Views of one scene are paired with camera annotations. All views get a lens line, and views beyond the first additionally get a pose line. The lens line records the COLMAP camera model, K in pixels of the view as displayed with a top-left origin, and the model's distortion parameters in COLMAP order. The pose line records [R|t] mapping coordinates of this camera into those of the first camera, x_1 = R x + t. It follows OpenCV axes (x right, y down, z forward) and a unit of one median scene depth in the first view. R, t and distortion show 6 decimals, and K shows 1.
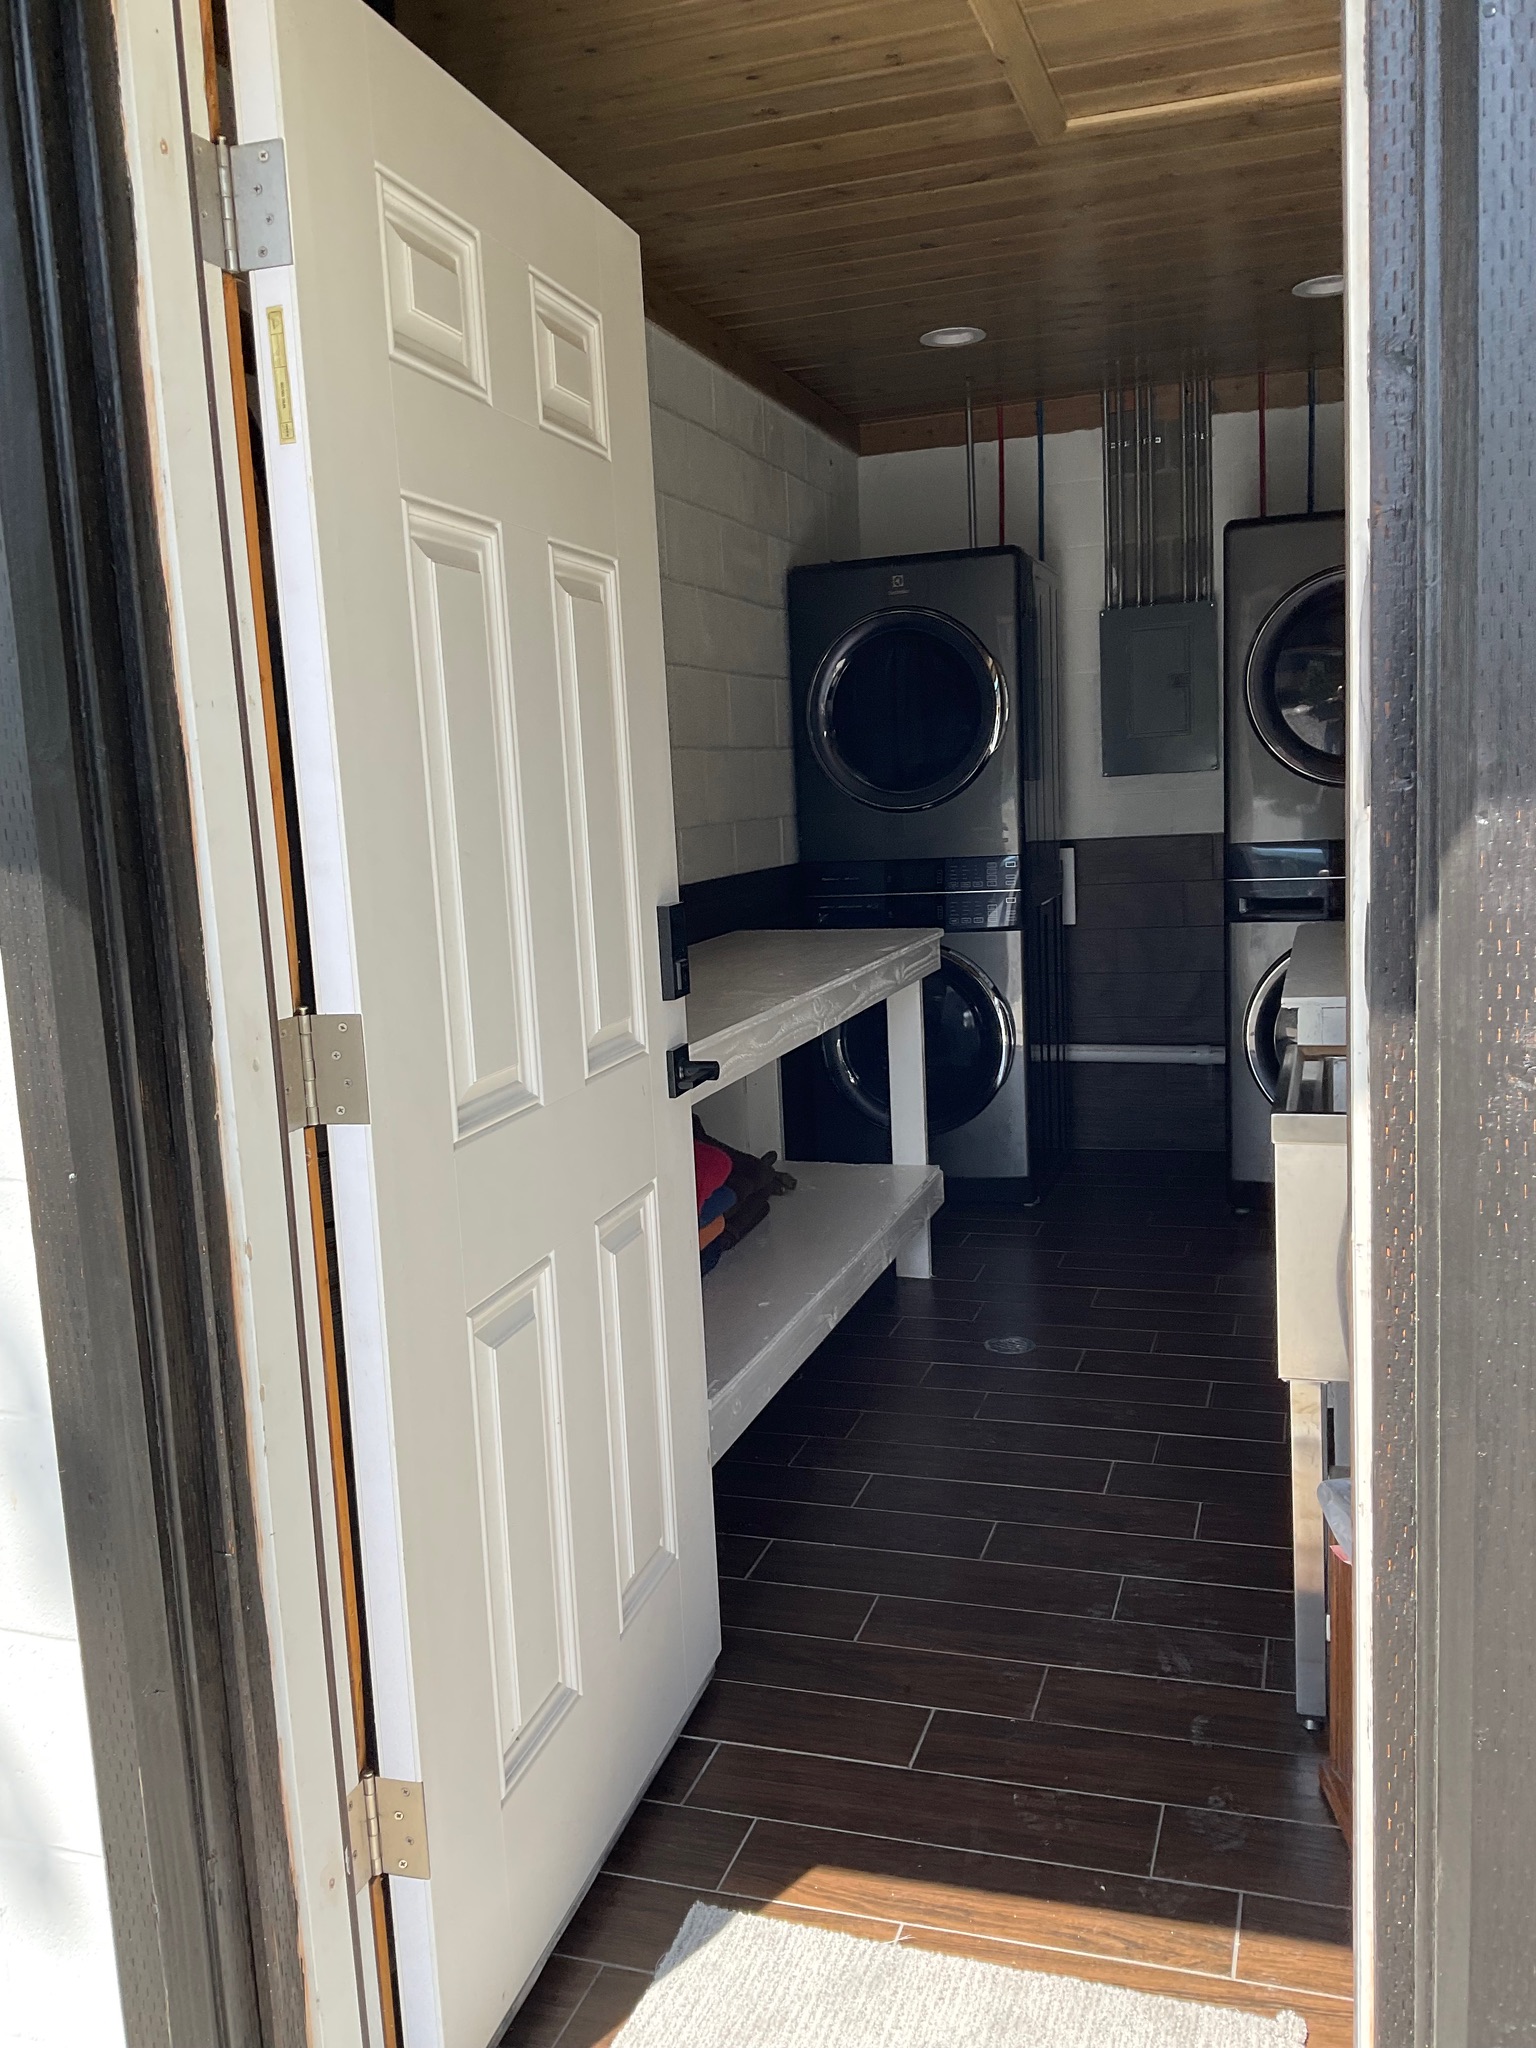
lens RADIAL K [[1689.7, 0, 772.9], [0, 1689.7, 1027.9], [0, 0, 1]] dist [0.092983, -0.182122]
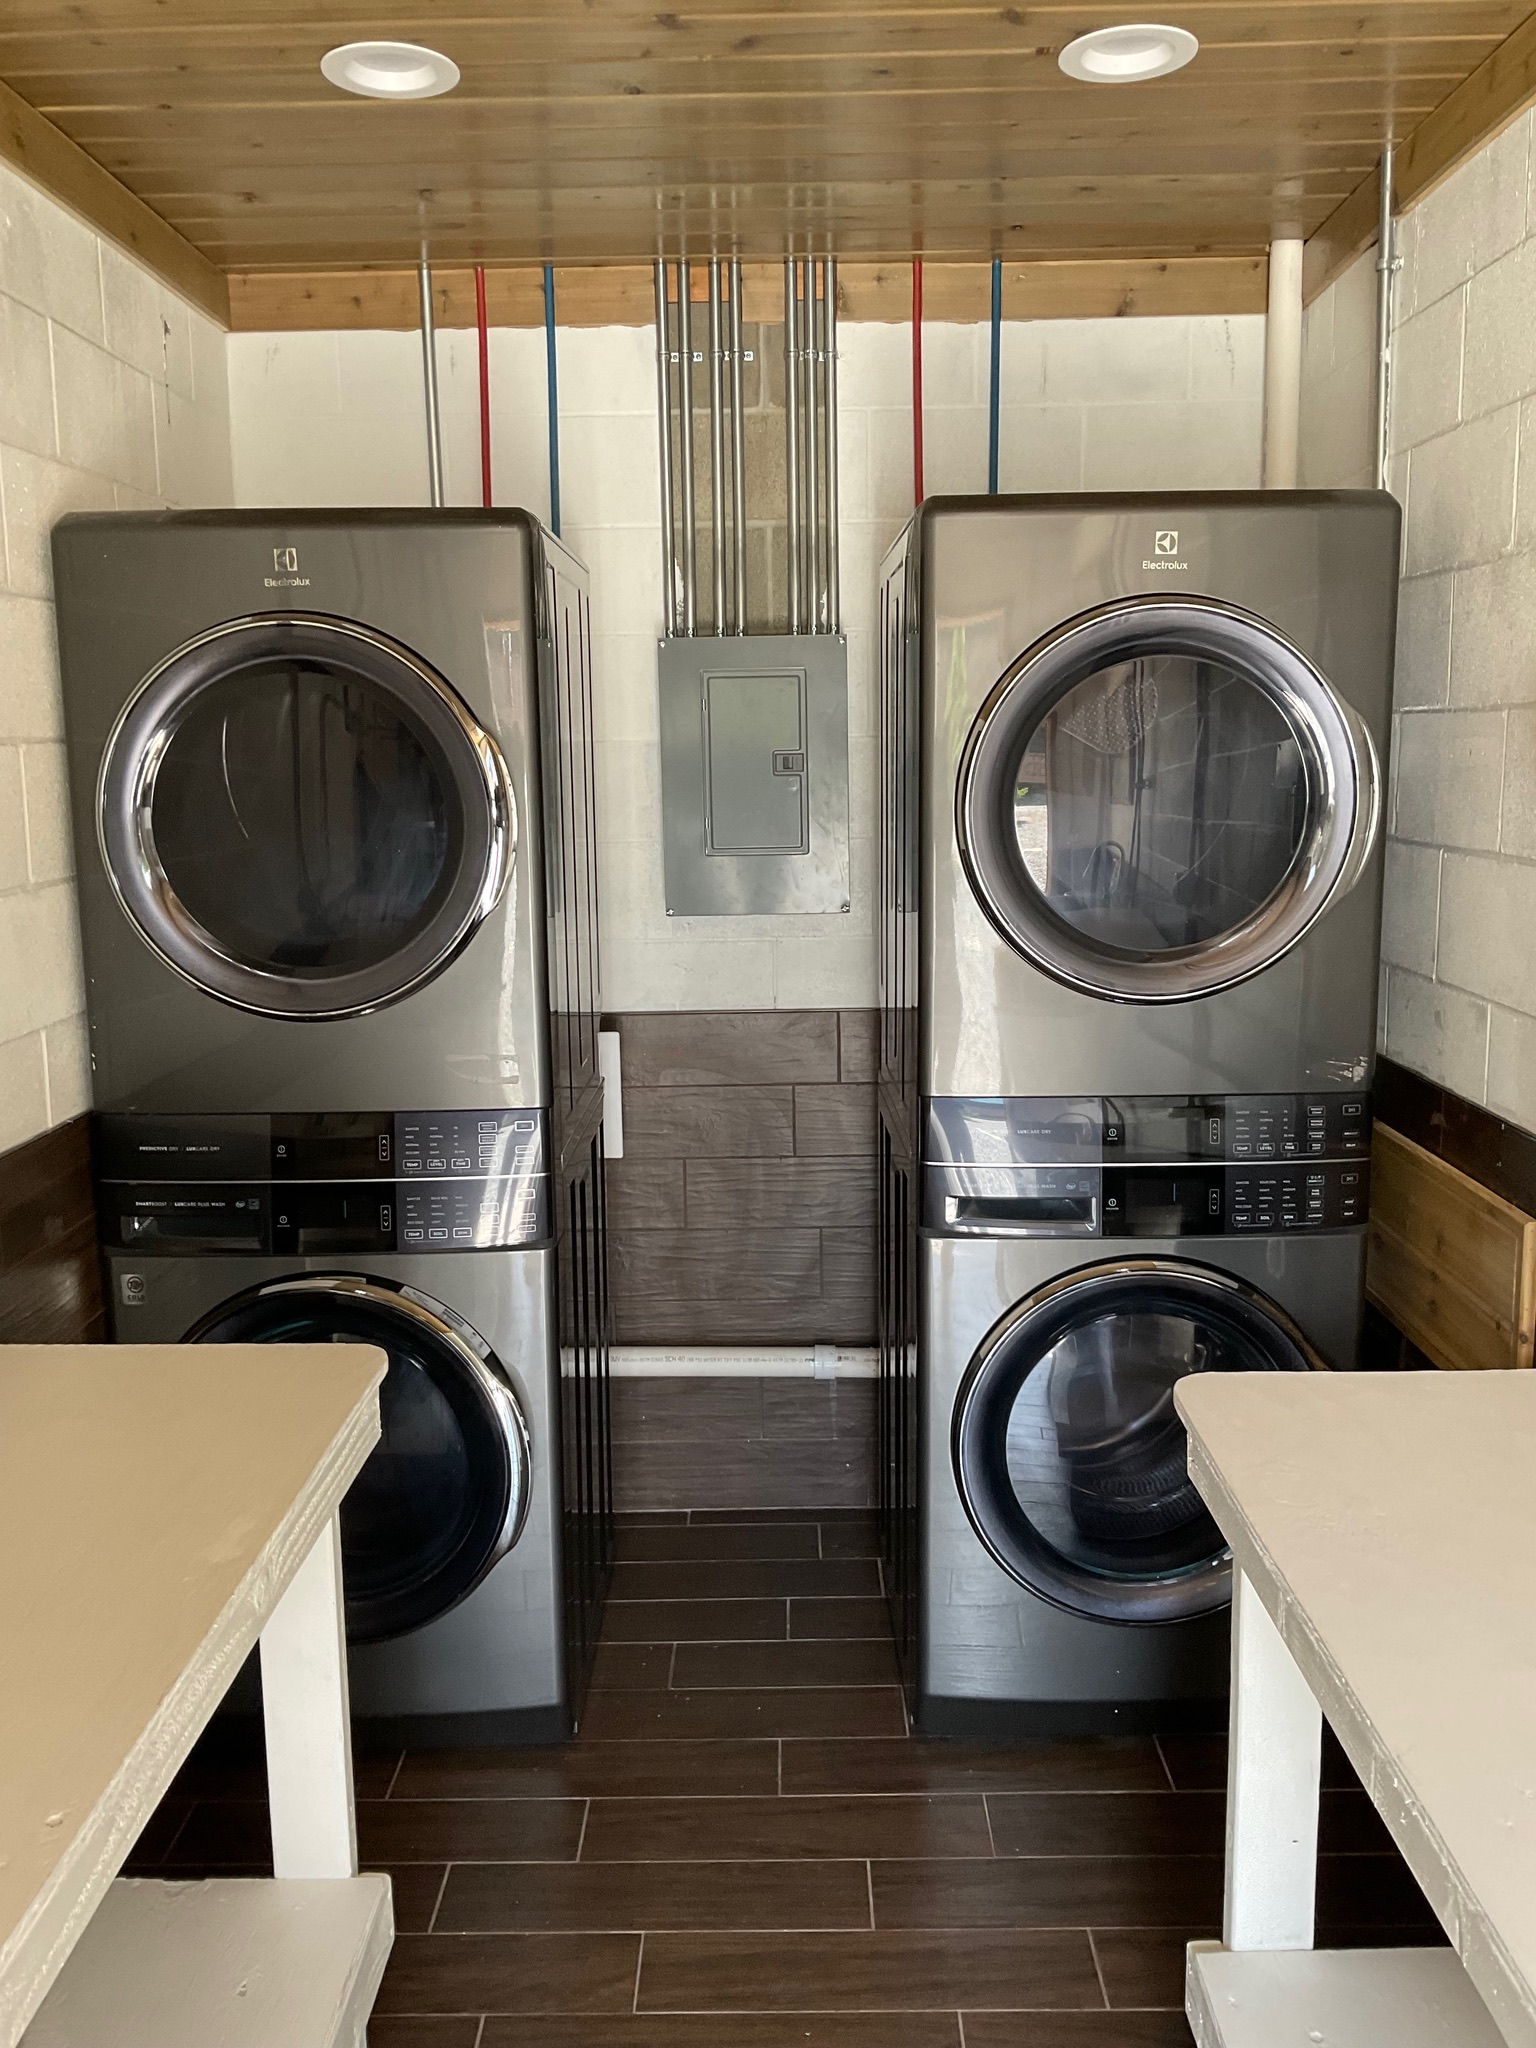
lens RADIAL K [[1689.7, 0, 772.9], [0, 1689.7, 1027.9], [0, 0, 1]] dist [0.092983, -0.182122]
pose [[0.952309, -0.013713, 0.304826, 0.049291], [0.010748, 0.999877, 0.011401, -0.116902], [-0.304945, -0.007581, 0.952340, 0.429157]]
